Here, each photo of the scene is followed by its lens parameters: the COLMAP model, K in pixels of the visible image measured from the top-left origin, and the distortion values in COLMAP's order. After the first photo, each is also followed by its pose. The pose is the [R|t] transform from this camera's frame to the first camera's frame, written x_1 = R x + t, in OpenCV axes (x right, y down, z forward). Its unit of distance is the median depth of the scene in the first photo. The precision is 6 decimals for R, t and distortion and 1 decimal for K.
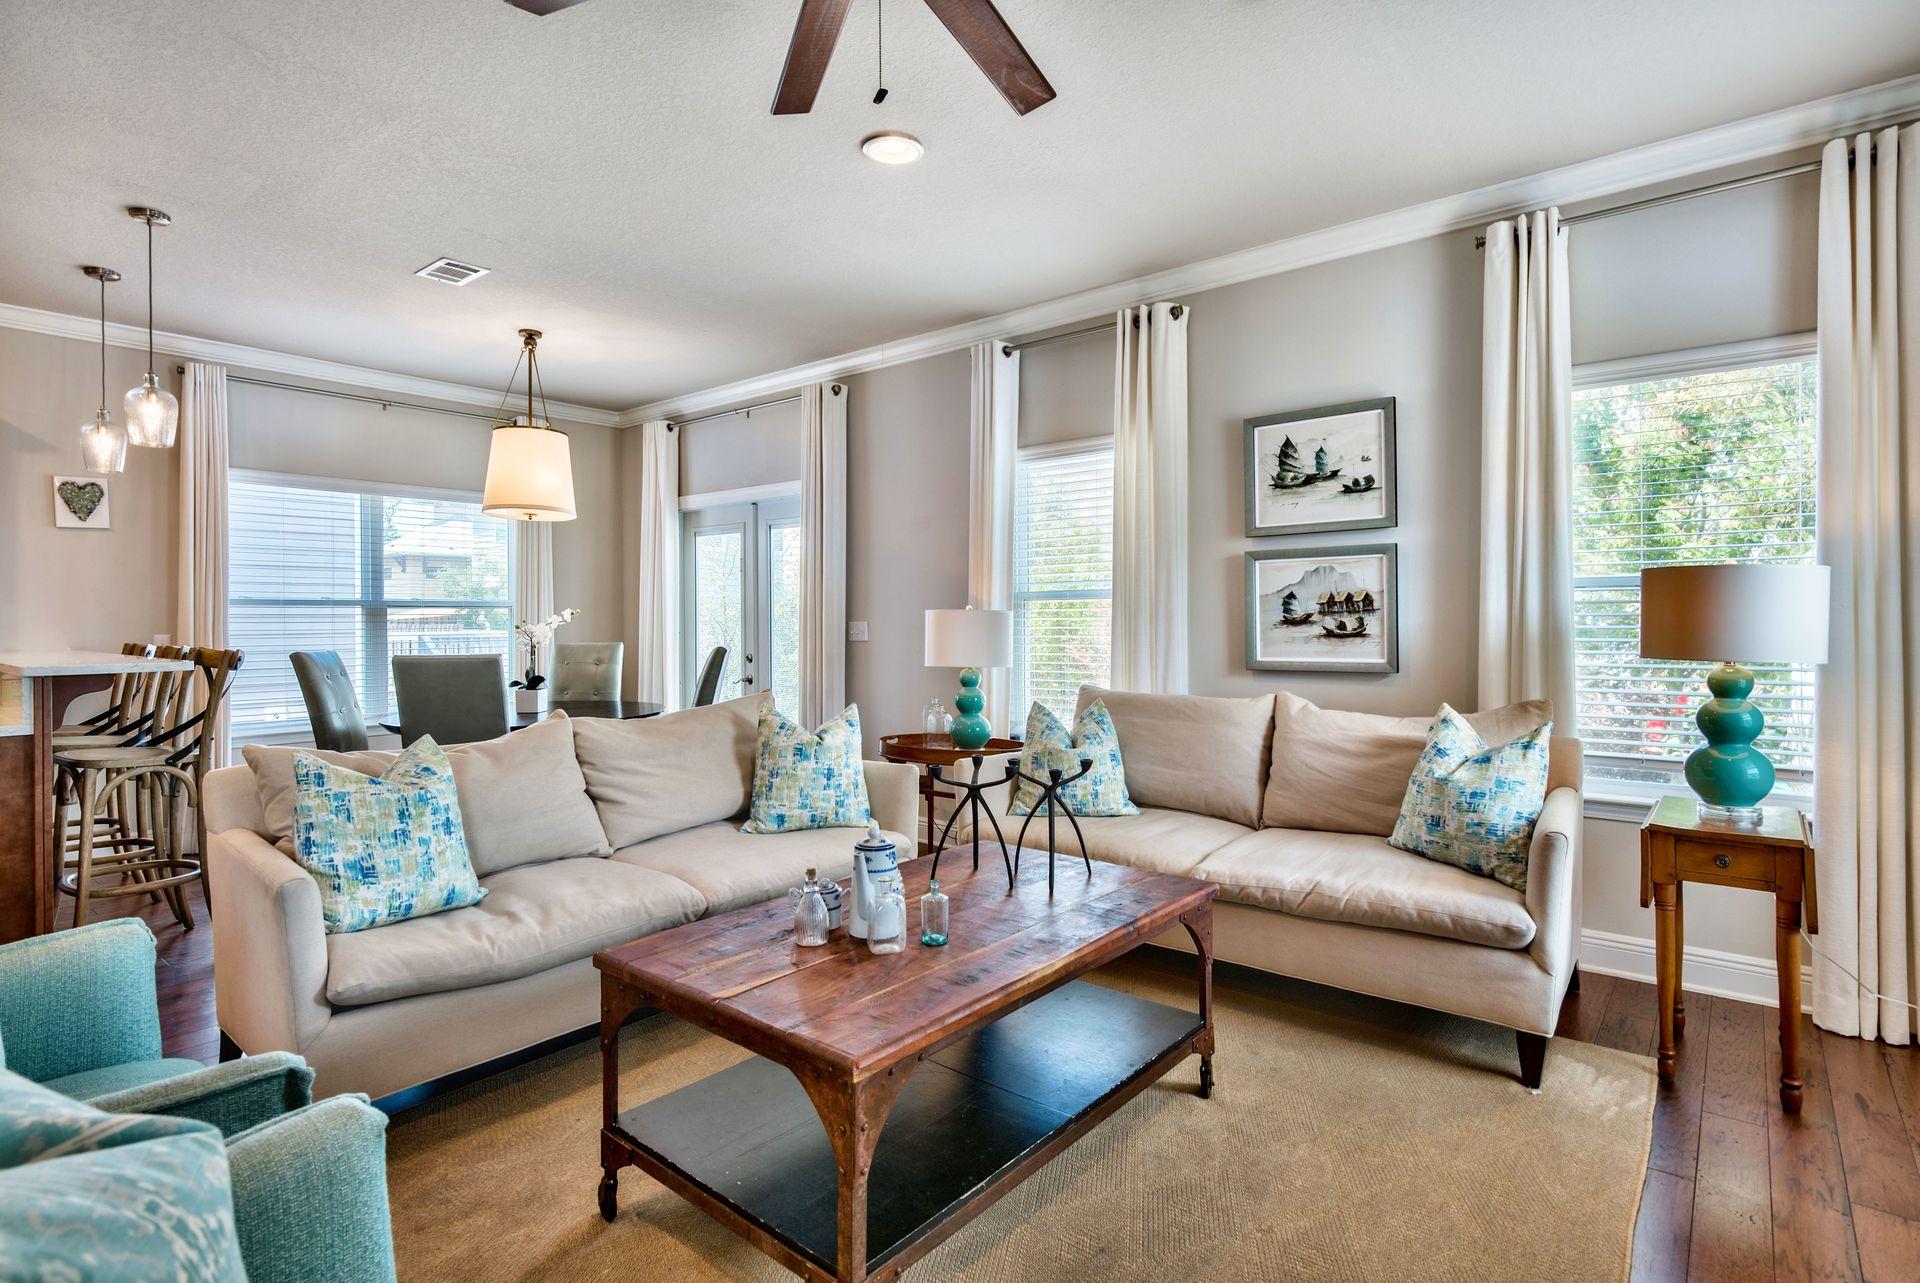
lens RADIAL K [[939.6, 0, 966.8], [0, 939.6, 631.1], [0, 0, 1]] dist [-0.001208, -0.000010]
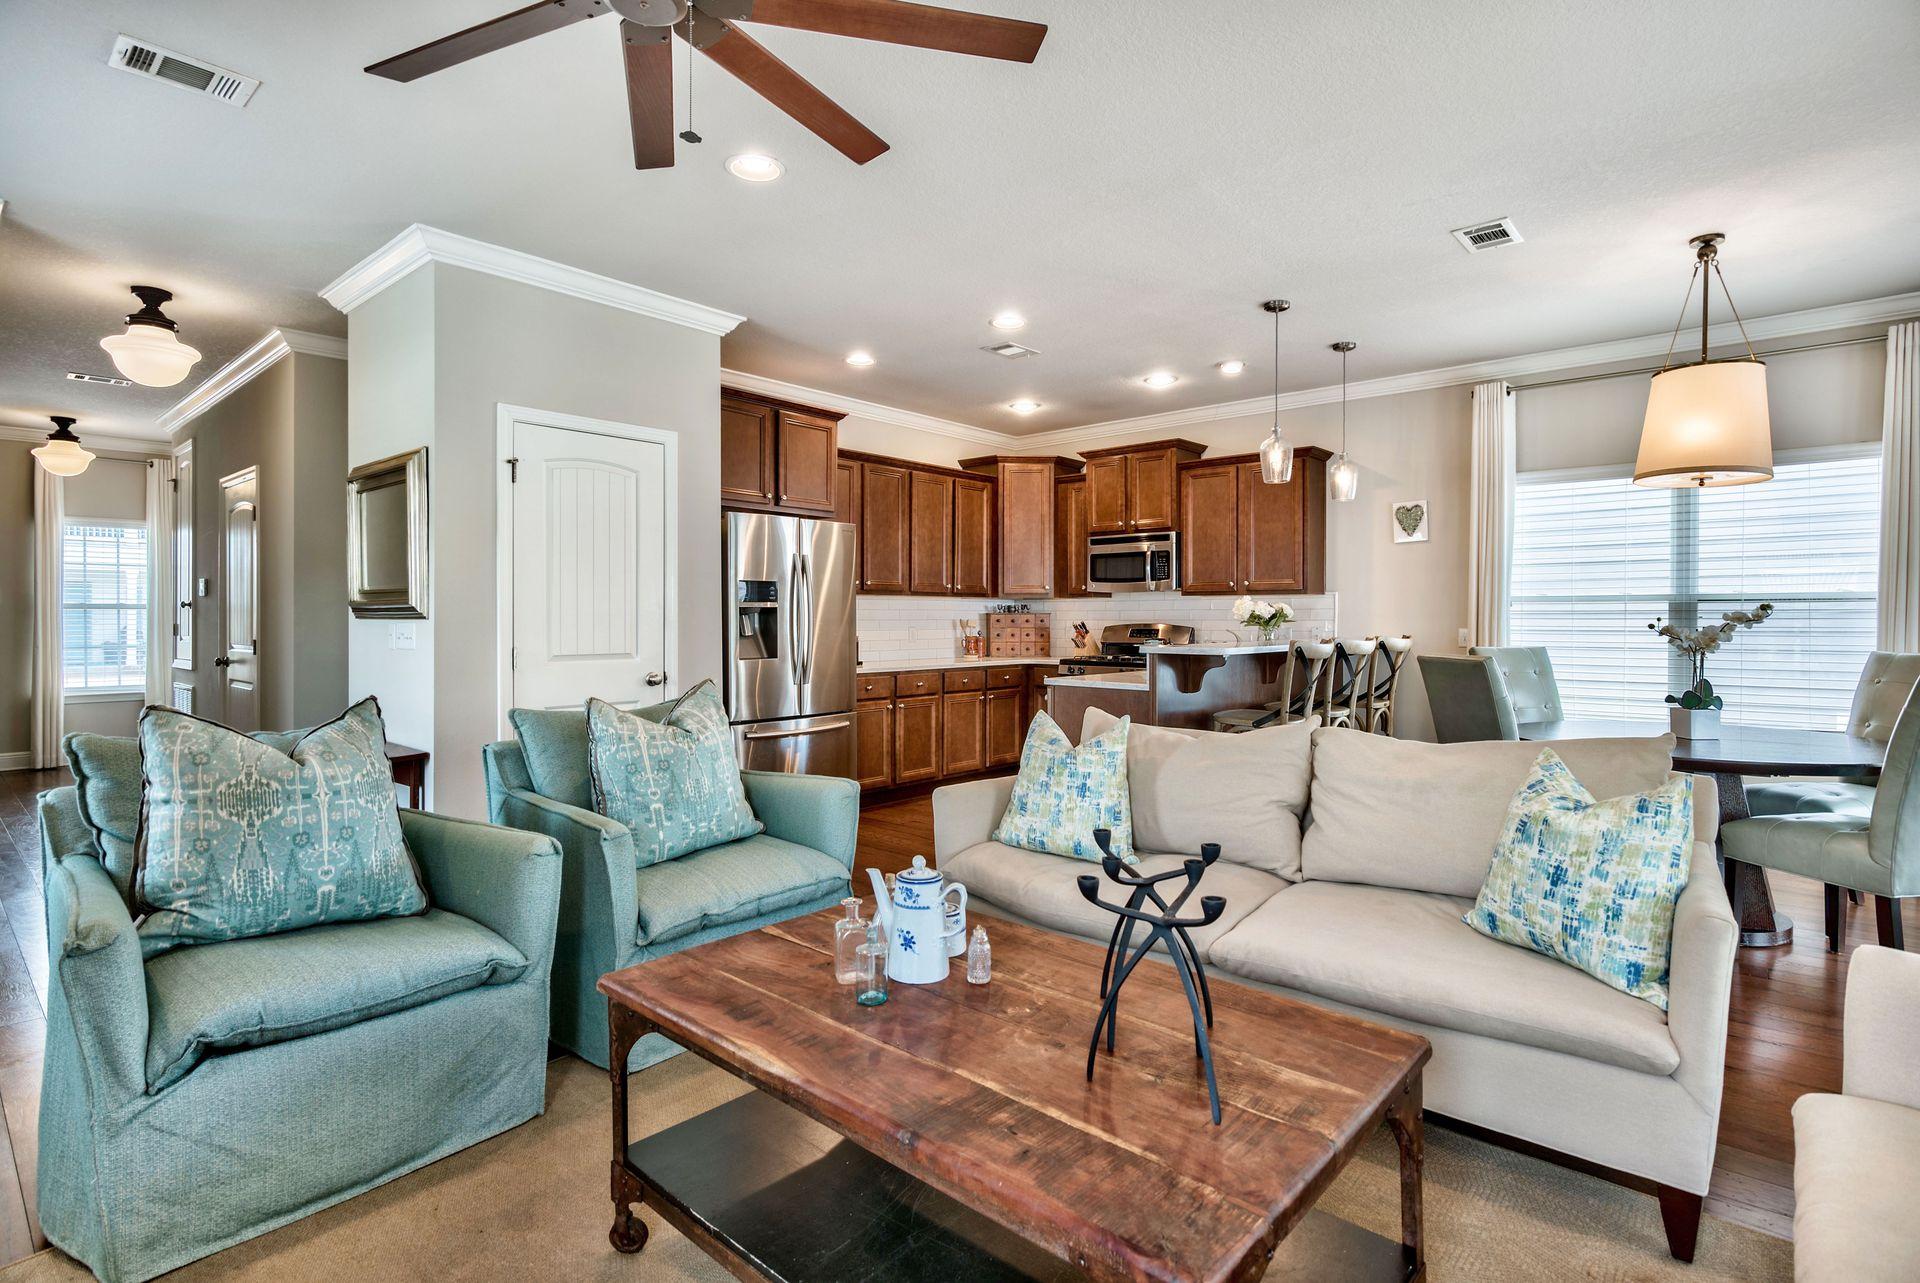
lens RADIAL K [[939.6, 0, 966.5], [0, 939.6, 629.8], [0, 0, 1]] dist [-0.001208, -0.000010]
pose [[-0.022388, 0.018858, -0.999571, 0.464083], [-0.014171, 0.999716, 0.019178, -0.012713], [0.999649, 0.014594, -0.022114, 0.630399]]
